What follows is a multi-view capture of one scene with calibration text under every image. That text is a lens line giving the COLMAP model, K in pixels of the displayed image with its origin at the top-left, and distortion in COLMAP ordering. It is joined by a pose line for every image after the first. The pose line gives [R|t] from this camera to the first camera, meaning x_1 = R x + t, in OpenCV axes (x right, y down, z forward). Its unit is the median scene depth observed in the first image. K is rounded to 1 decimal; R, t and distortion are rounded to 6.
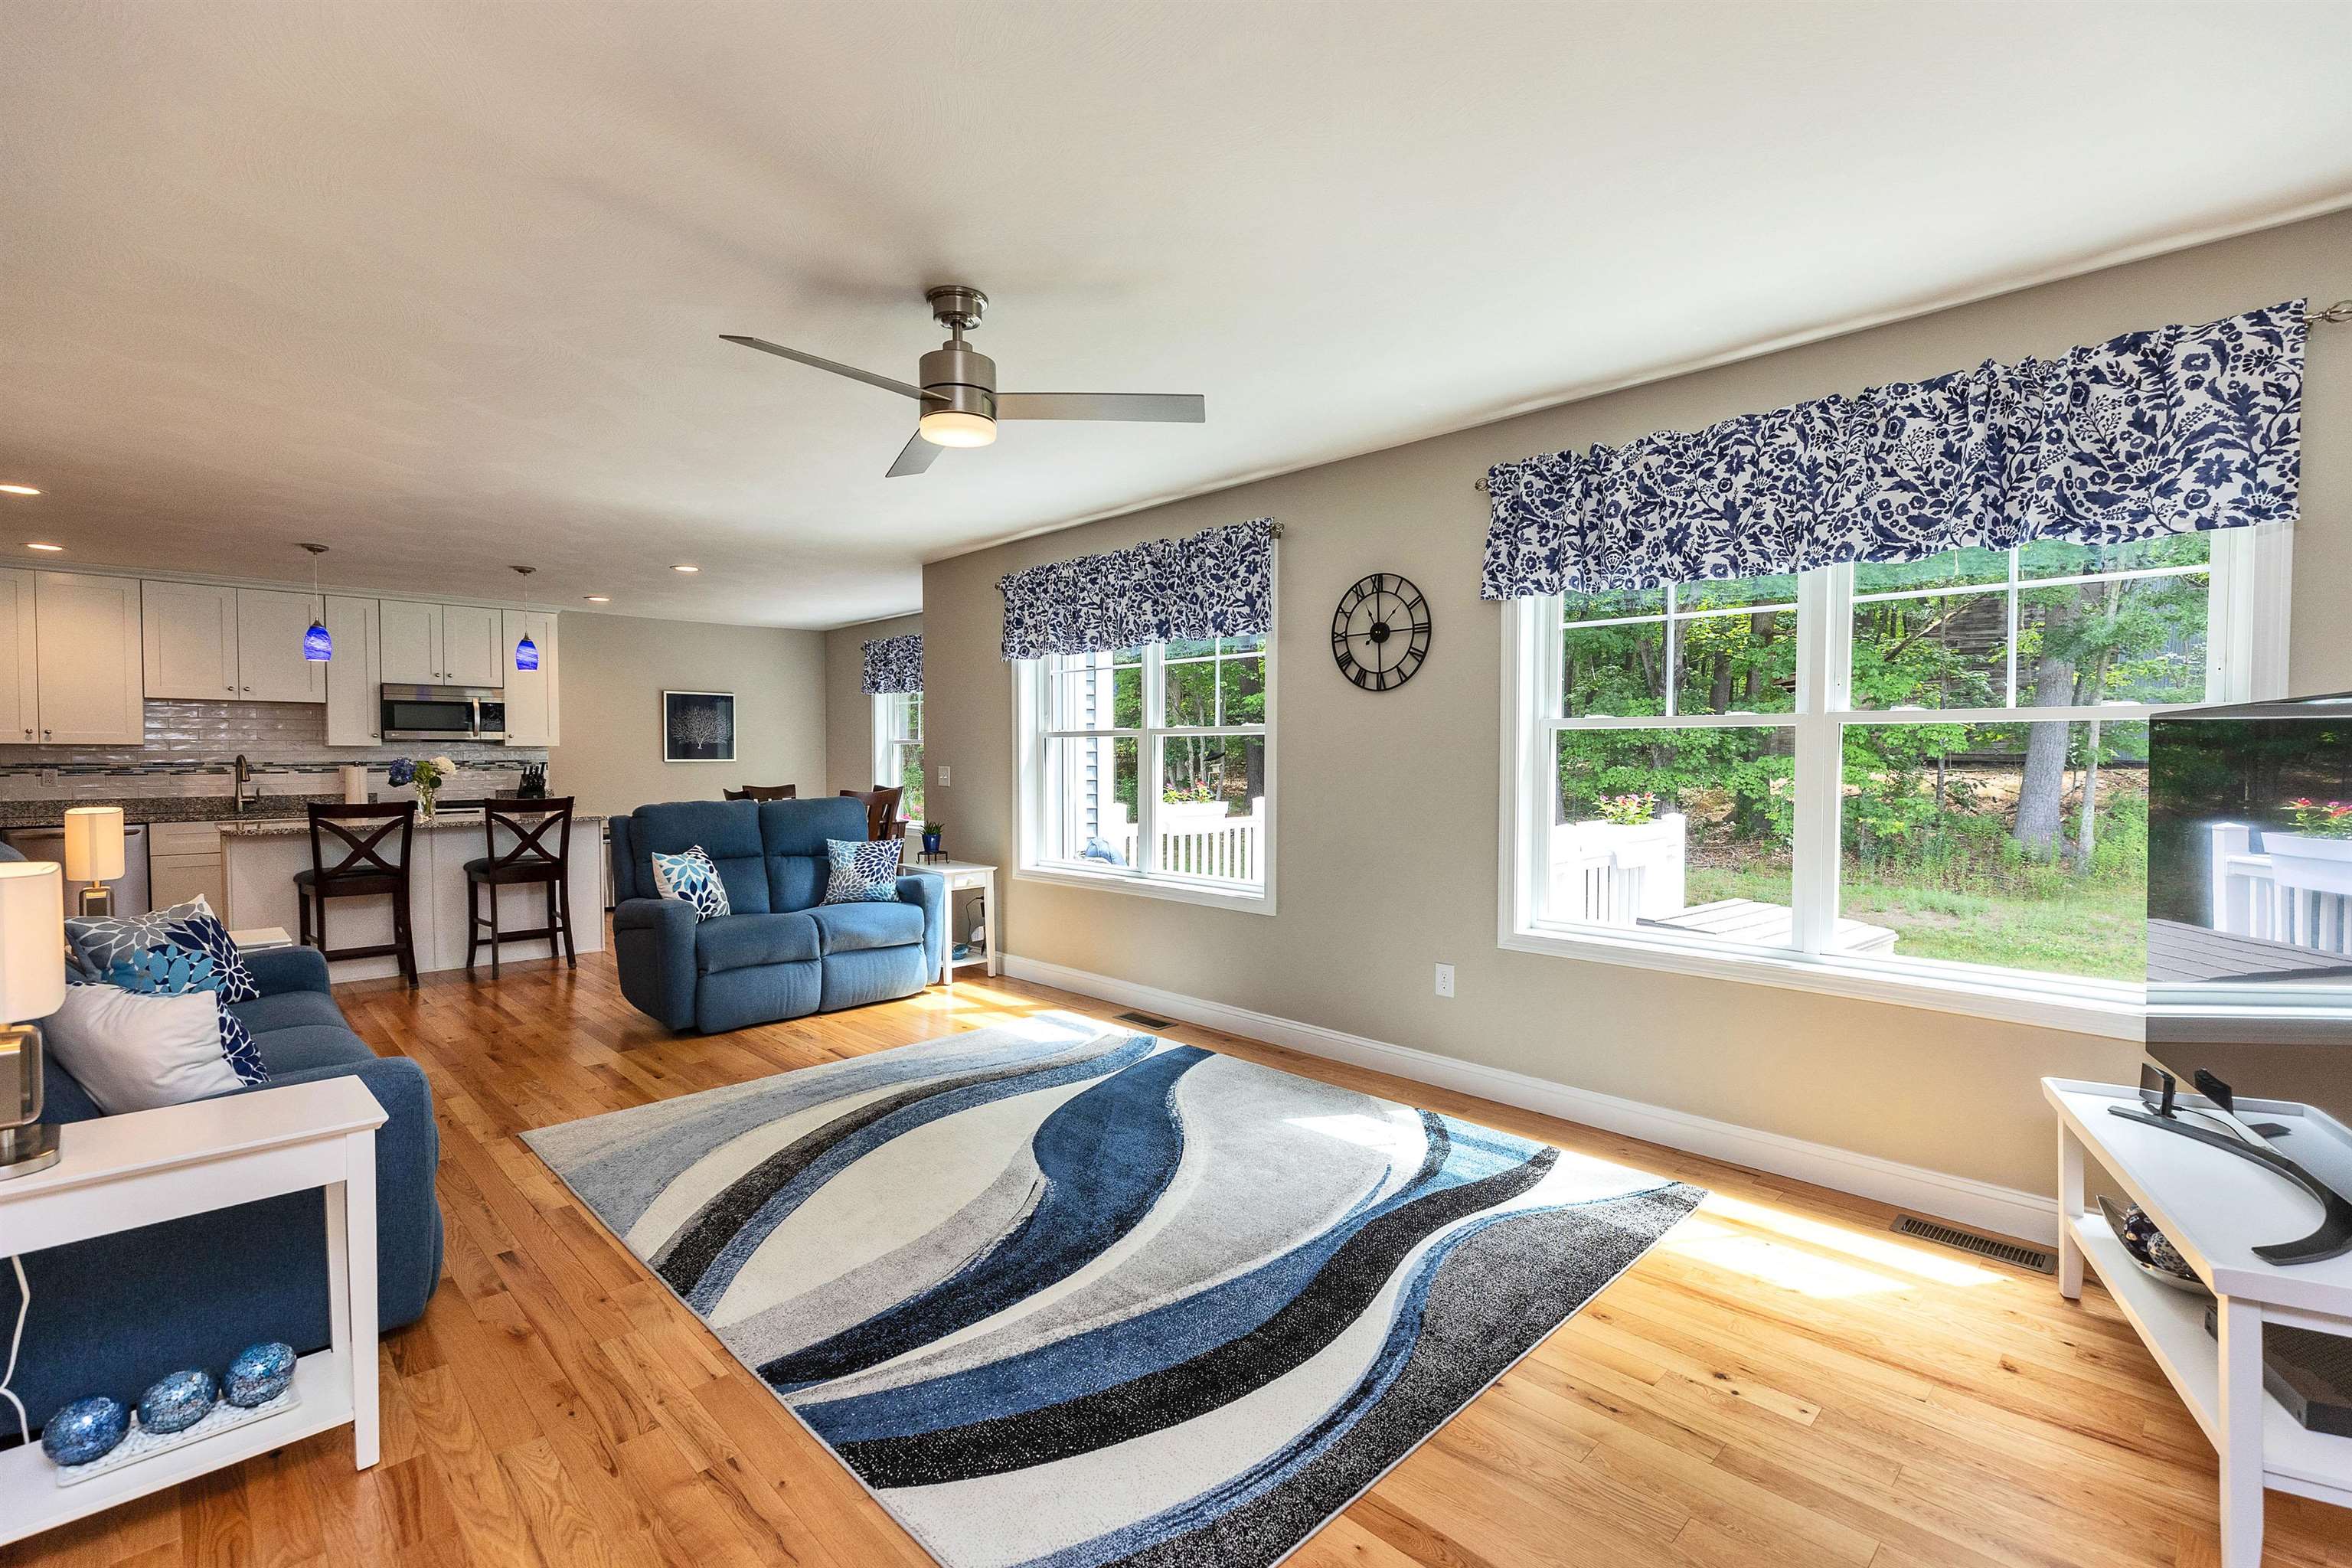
lens RADIAL K [[1047.7, 0, 1182.2], [0, 1047.7, 785.8], [0, 0, 1]] dist [0.001683, 0.000385]
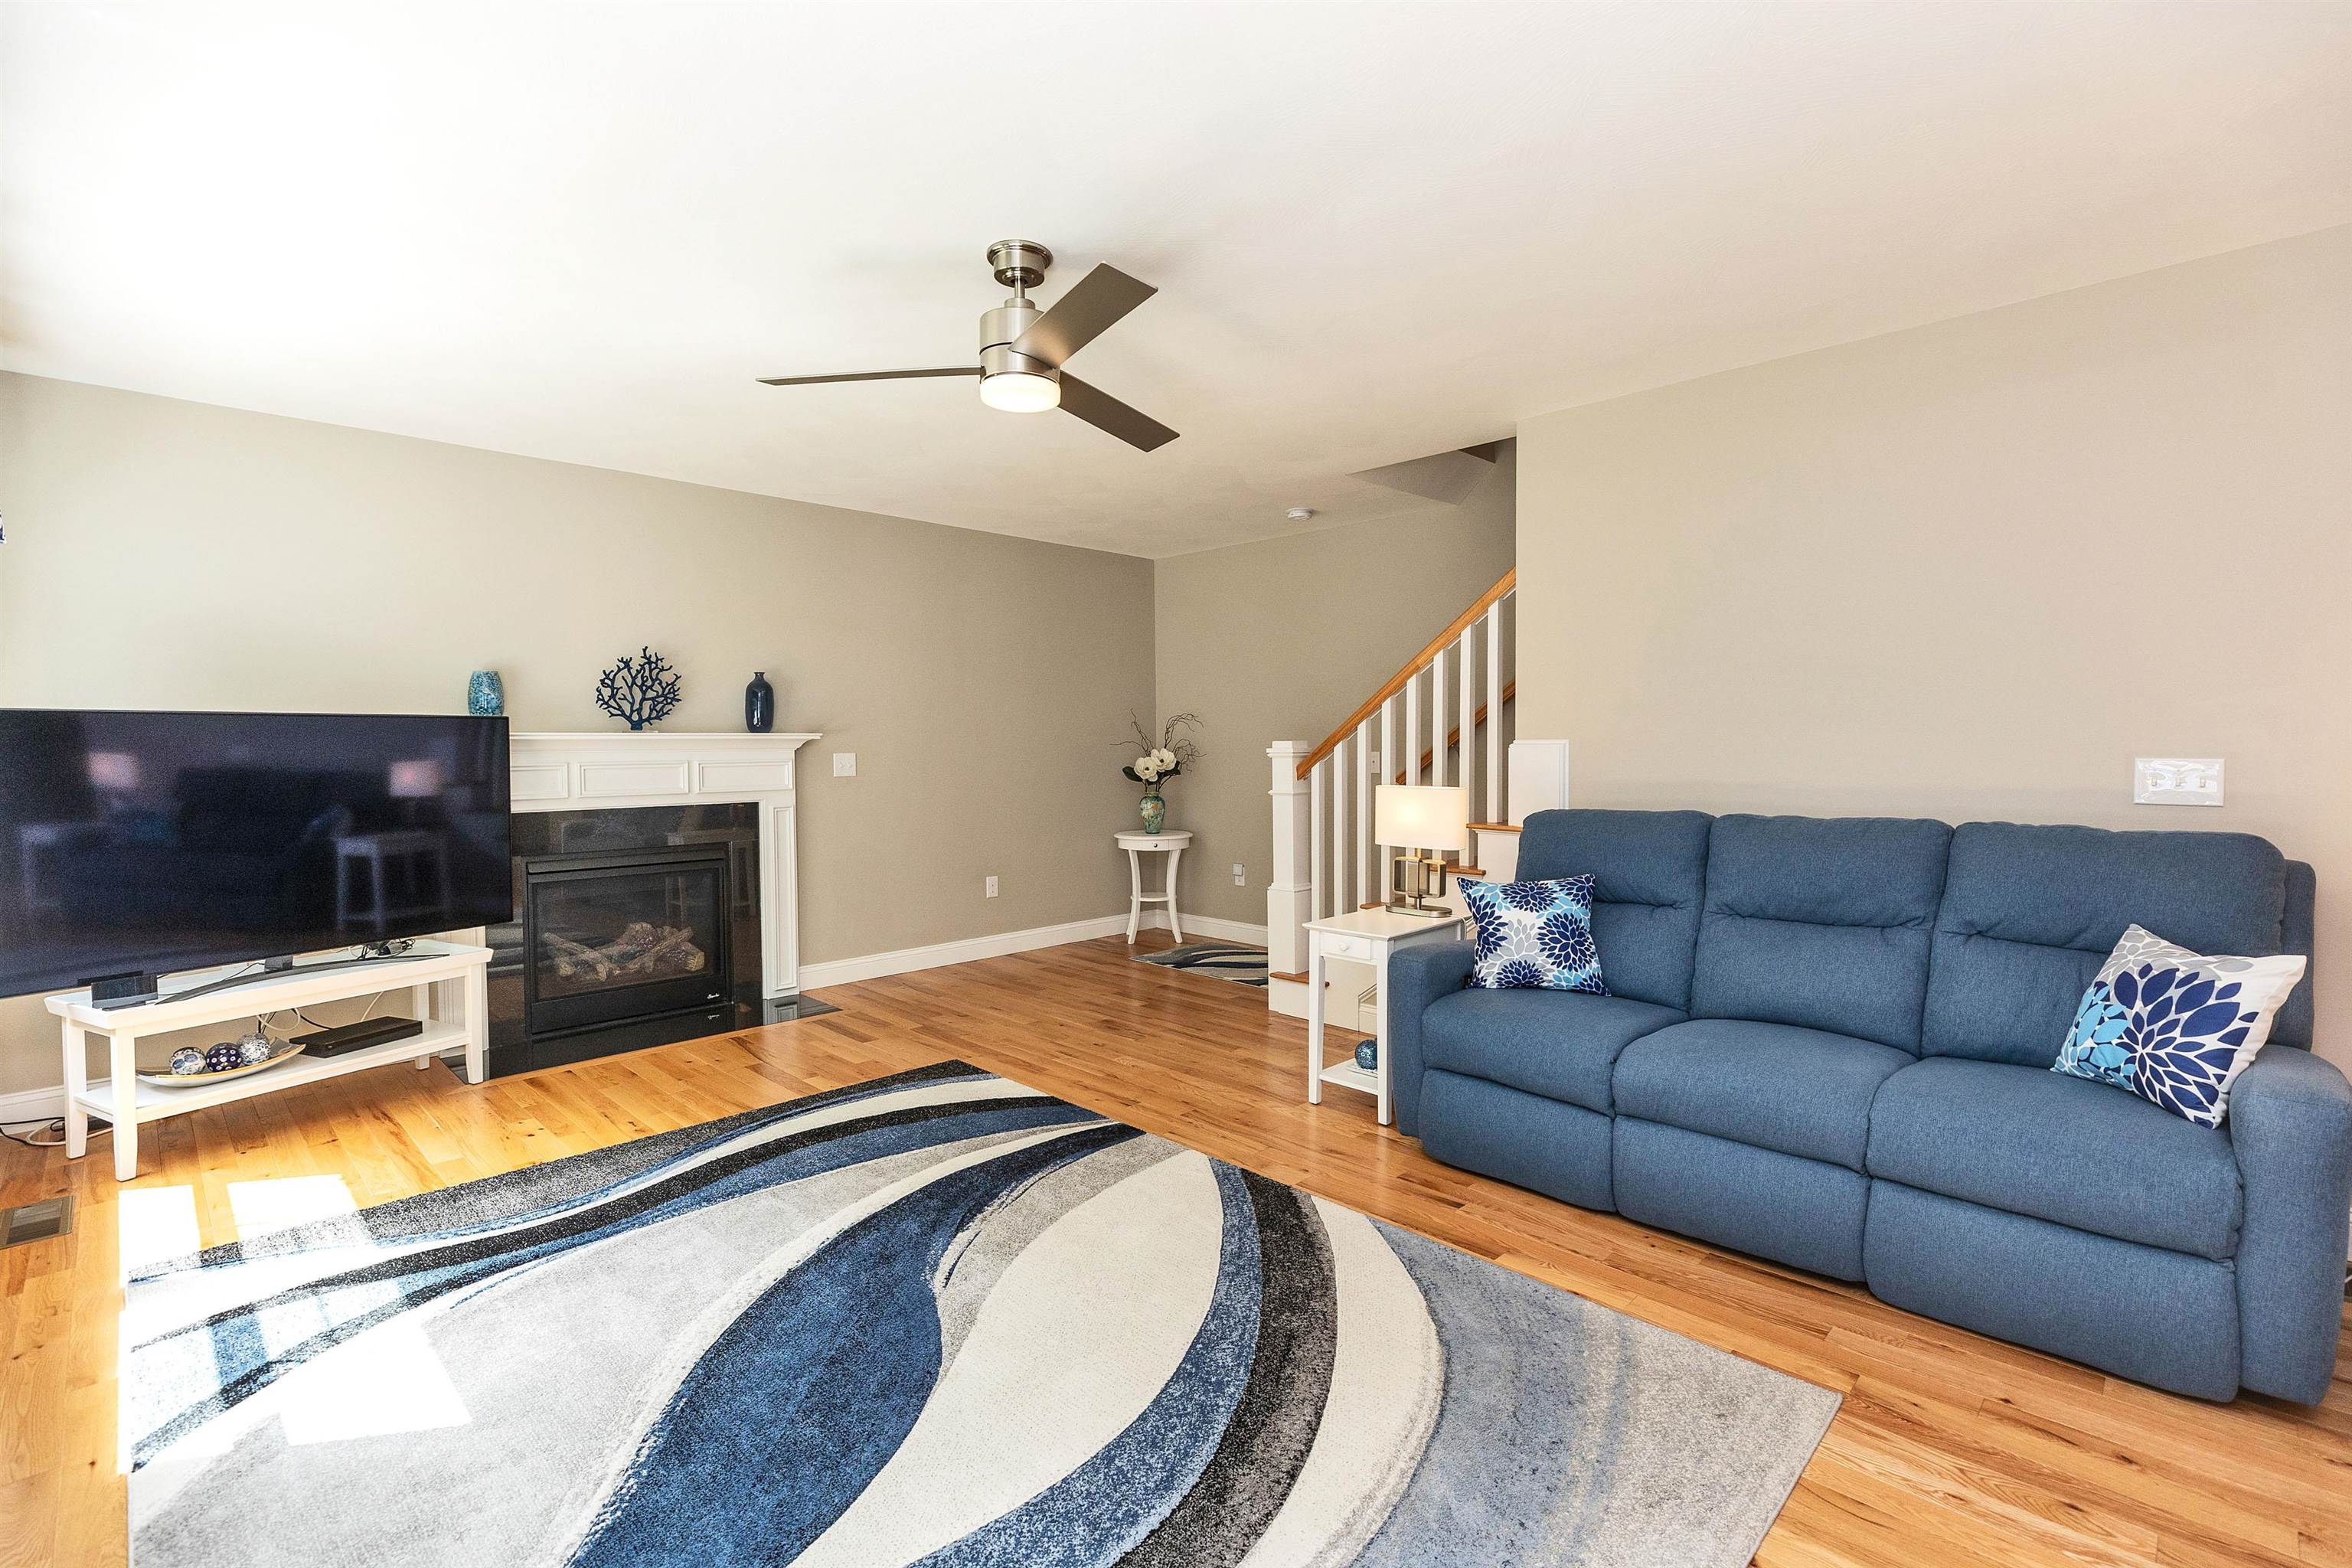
lens RADIAL K [[1057.7, 0, 1176.0], [0, 1057.7, 784.0], [0, 0, 1]] dist [0.003520, 0.000195]
pose [[-0.999944, 0.007979, -0.006902, -0.200739], [0.007476, 0.997515, 0.070051, -0.031336], [0.007444, 0.069996, -0.997520, 1.145672]]
